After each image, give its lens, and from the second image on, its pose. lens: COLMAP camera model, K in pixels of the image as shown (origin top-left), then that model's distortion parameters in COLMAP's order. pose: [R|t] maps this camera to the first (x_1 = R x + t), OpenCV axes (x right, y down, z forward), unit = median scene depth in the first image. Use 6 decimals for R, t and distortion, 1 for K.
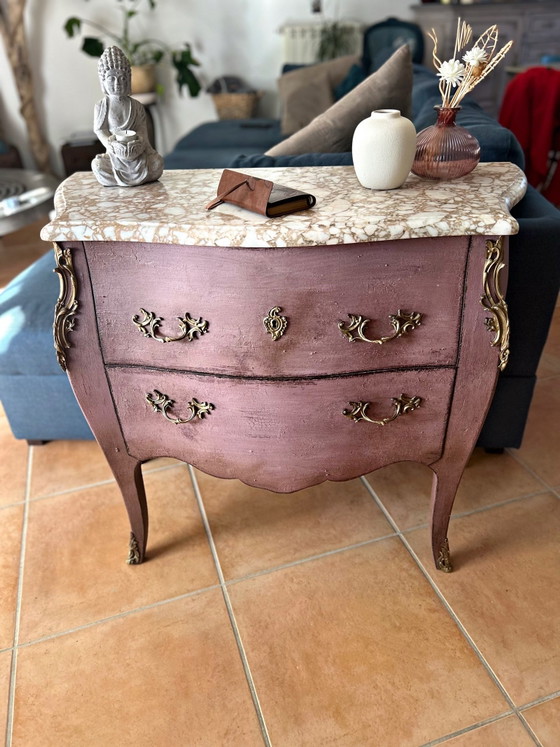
lens RADIAL K [[566.8, 0, 279.2], [0, 566.8, 379.1], [0, 0, 1]] dist [0.060724, -0.080789]
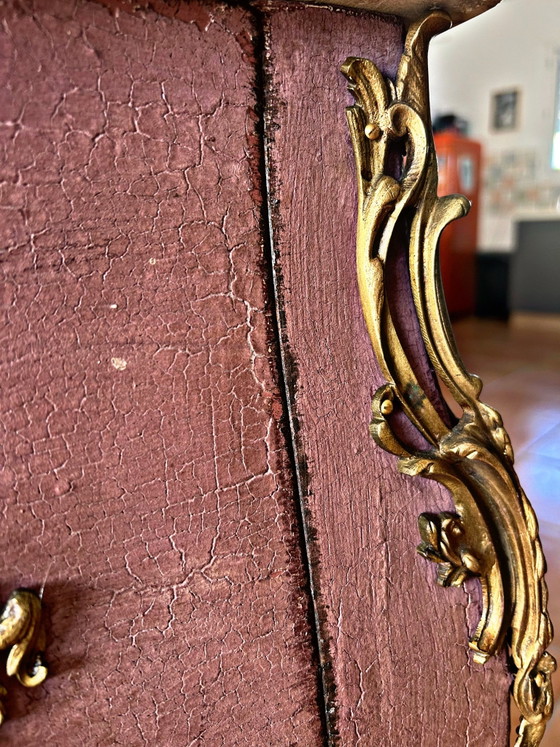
lens RADIAL K [[566.8, 0, 277.4], [0, 566.8, 370.8], [0, 0, 1]] dist [0.060724, -0.080789]
pose [[0.873993, -0.096267, 0.476308, 0.222939], [0.259408, 0.921262, -0.289800, -0.100763], [-0.410906, 0.376841, 0.830149, 0.787340]]
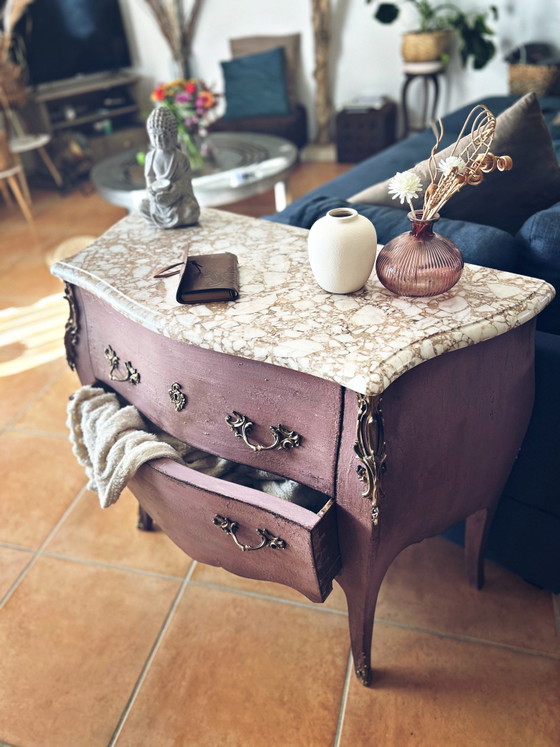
lens RADIAL K [[566.8, 0, 277.2], [0, 566.8, 374.2], [0, 0, 1]] dist [0.060724, -0.080789]
pose [[0.832906, 0.294841, -0.468333, 0.582004], [-0.247525, 0.955370, 0.161246, -0.325712], [0.494973, -0.018378, 0.868714, 0.143887]]
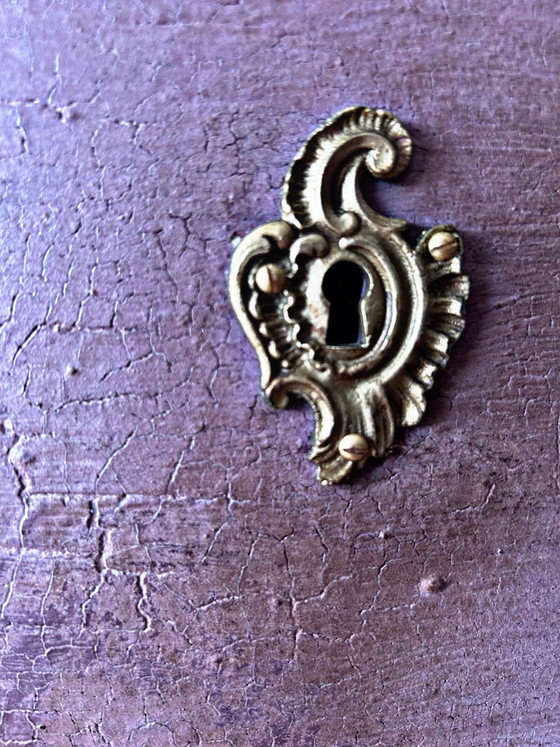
lens RADIAL K [[566.8, 0, 281.8], [0, 566.8, 373.8], [0, 0, 1]] dist [0.060724, -0.080789]
pose [[0.989467, -0.005903, 0.144641, -0.030189], [0.050616, 0.950208, -0.307479, -0.051335], [-0.135624, 0.311561, 0.940498, 0.828992]]
